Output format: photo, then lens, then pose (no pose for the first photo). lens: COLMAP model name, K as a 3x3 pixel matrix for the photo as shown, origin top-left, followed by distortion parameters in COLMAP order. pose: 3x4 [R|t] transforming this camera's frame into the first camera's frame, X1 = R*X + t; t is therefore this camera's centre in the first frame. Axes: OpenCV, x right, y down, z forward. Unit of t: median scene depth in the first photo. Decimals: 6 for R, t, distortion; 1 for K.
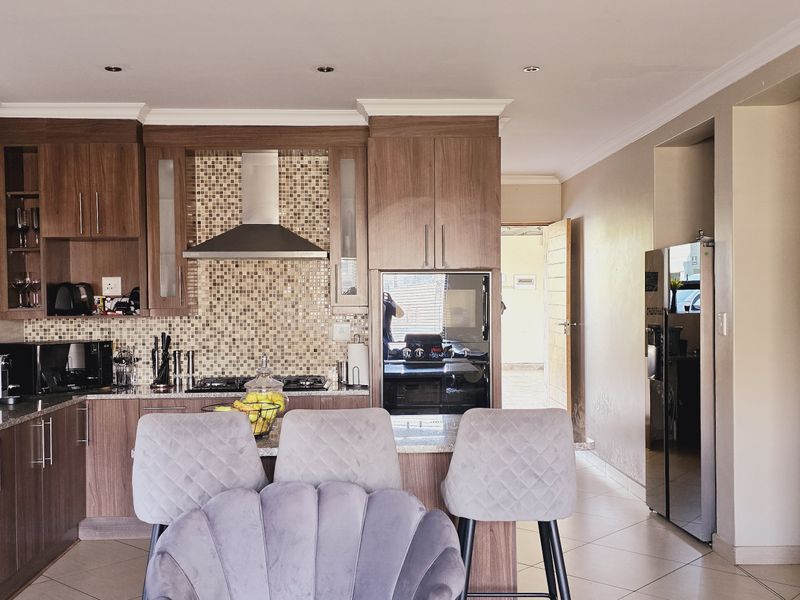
lens RADIAL K [[681.3, 0, 400.0], [0, 681.3, 300.0], [0, 0, 1]] dist [0.063343, -0.003177]
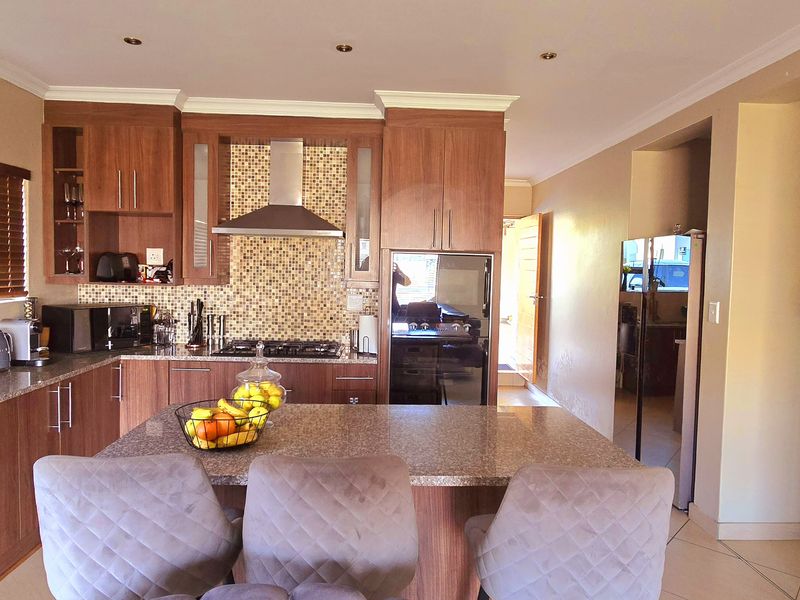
lens RADIAL K [[528.9, 0, 400.8], [0, 528.9, 286.3], [0, 0, 1]] dist [-0.003704, 0.000708]
pose [[0.999456, 0.032723, -0.004195, -0.006906], [-0.032606, 0.999144, 0.025442, -0.006536], [0.005024, -0.025292, 0.999667, 0.133495]]
